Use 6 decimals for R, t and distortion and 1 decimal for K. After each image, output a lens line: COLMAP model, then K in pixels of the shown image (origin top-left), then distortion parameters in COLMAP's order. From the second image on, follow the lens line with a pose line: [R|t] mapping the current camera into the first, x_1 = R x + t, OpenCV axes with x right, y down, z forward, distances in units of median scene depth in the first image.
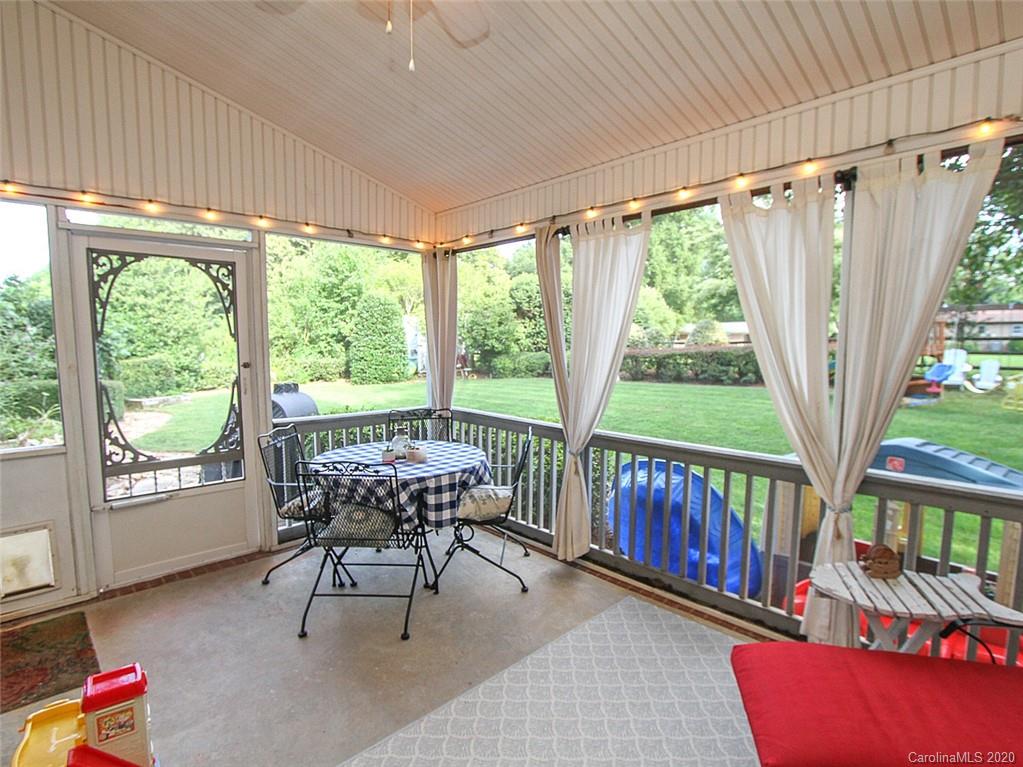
lens RADIAL K [[532.9, 0, 517.2], [0, 532.9, 392.3], [0, 0, 1]] dist [-0.020844, 0.002548]
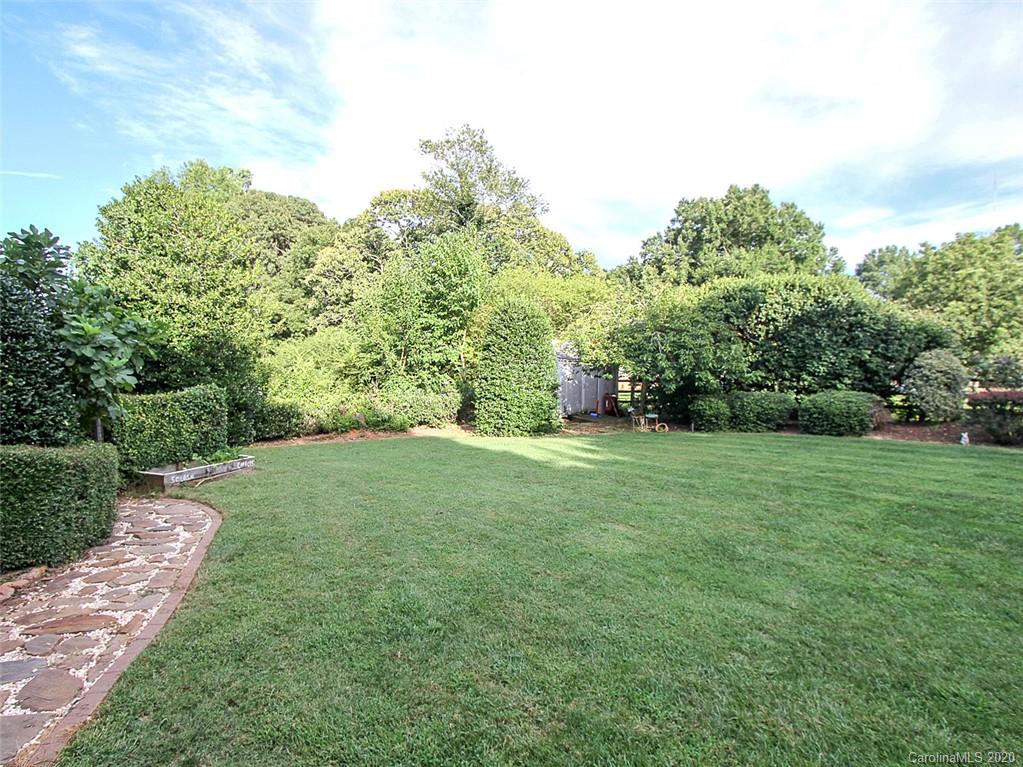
lens RADIAL K [[532.9, 0, 517.2], [0, 532.9, 392.3], [0, 0, 1]] dist [-0.020844, 0.002548]
pose [[0.997866, 0.016775, -0.063104, -0.252443], [-0.021009, 0.997529, -0.067042, -0.027342], [0.061824, 0.068224, 0.995753, 0.377105]]
